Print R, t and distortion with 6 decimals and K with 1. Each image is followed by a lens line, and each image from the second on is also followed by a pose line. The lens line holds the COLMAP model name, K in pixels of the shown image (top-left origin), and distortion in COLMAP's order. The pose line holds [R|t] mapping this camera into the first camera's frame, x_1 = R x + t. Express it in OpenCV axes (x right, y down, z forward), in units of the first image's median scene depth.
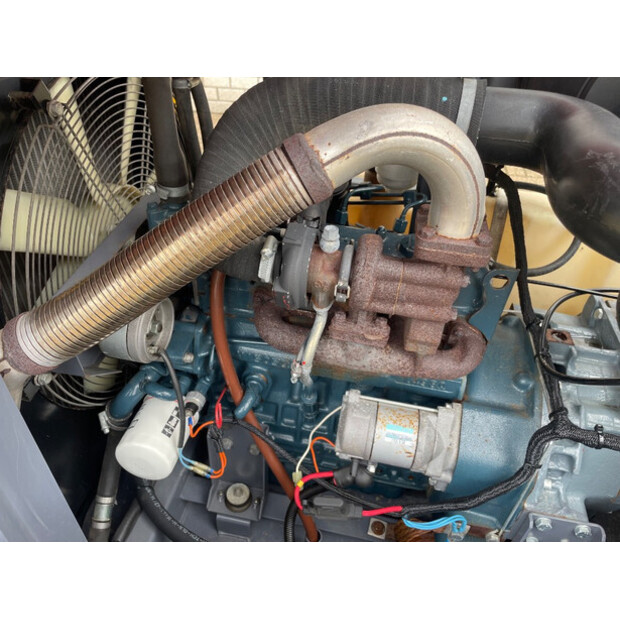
lens RADIAL K [[467.8, 0, 307.9], [0, 467.8, 309.3], [0, 0, 1]] dist [0.064045, -0.073546]
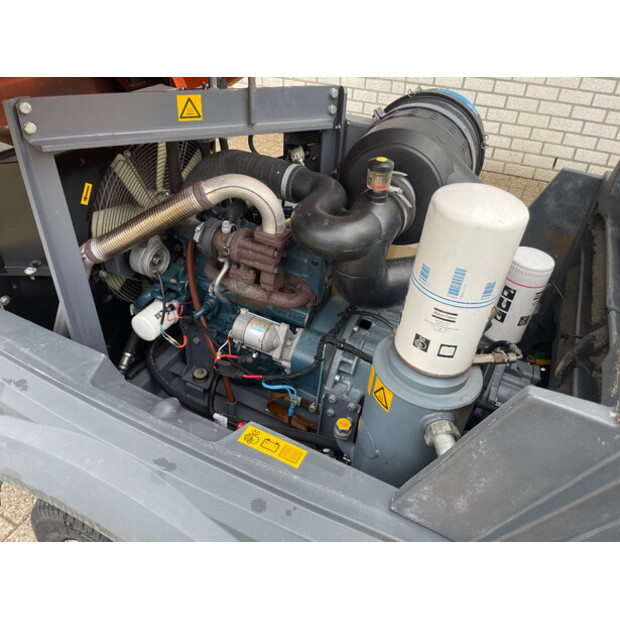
lens RADIAL K [[467.8, 0, 311.2], [0, 467.8, 309.9], [0, 0, 1]] dist [0.064045, -0.073546]
pose [[0.967610, 0.171015, -0.185700, 0.741555], [-0.175118, 0.984530, -0.005799, 0.143814], [0.181835, 0.038131, 0.982589, -0.883547]]
